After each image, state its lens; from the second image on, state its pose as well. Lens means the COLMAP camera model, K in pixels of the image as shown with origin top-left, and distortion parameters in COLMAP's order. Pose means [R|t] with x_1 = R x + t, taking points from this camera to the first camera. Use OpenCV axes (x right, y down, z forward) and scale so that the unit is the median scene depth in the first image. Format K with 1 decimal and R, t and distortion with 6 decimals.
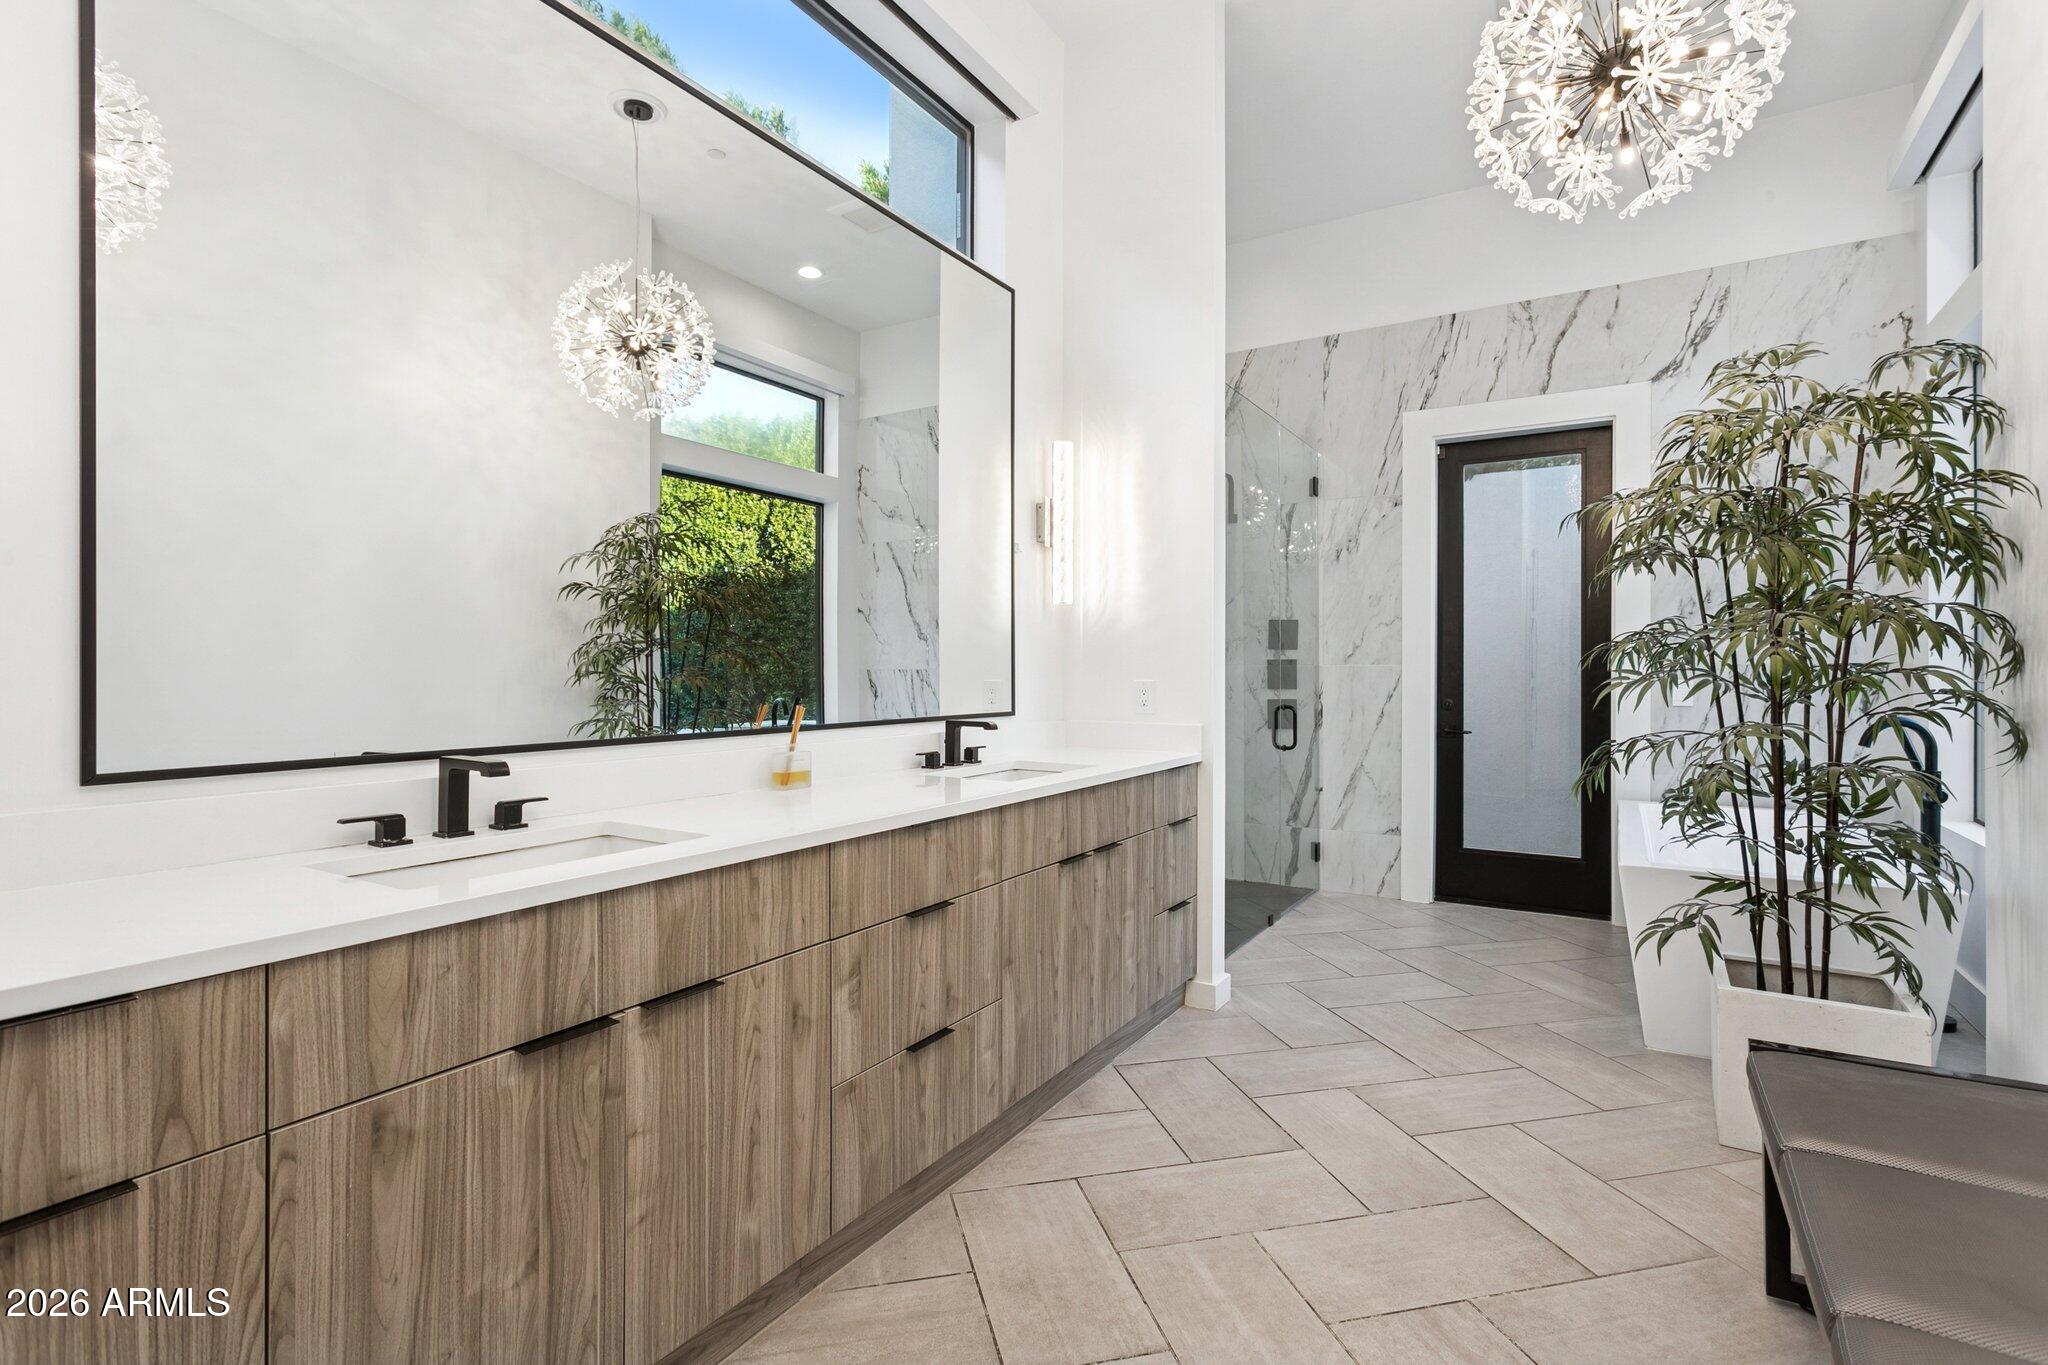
lens RADIAL K [[978.8, 0, 1042.1], [0, 978.8, 677.0], [0, 0, 1]] dist [0.000183, 0.001650]
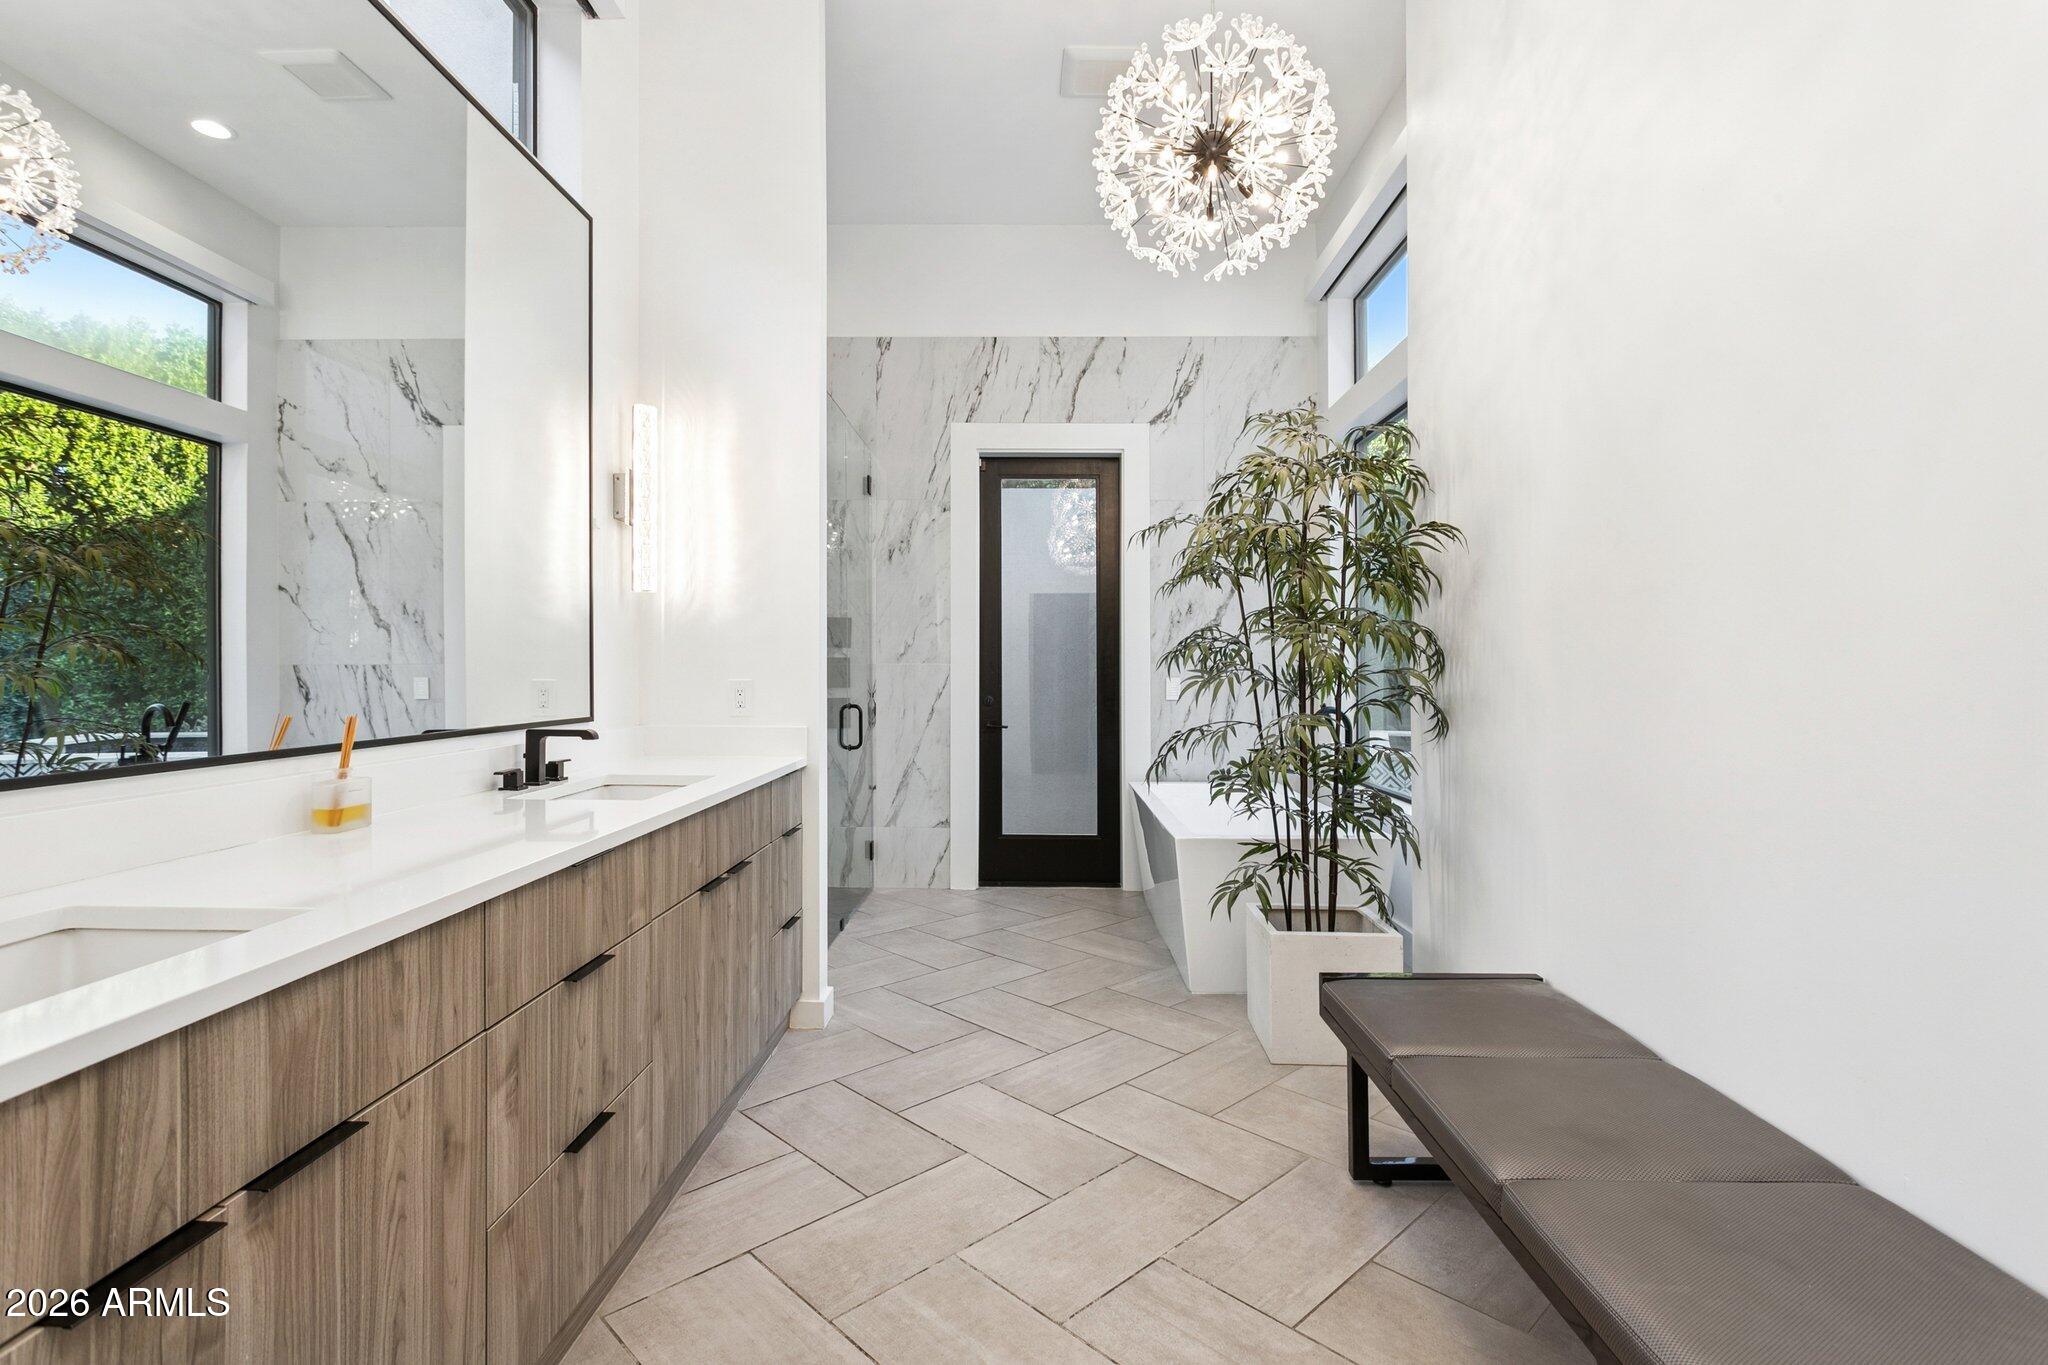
lens RADIAL K [[978.8, 0, 1026.9], [0, 978.8, 671.6], [0, 0, 1]] dist [0.000183, 0.001650]
pose [[0.863035, 0.002053, 0.505140, -0.157301], [-0.000618, 0.999995, -0.003008, -0.001586], [-0.505144, 0.002283, 0.863032, 0.098318]]
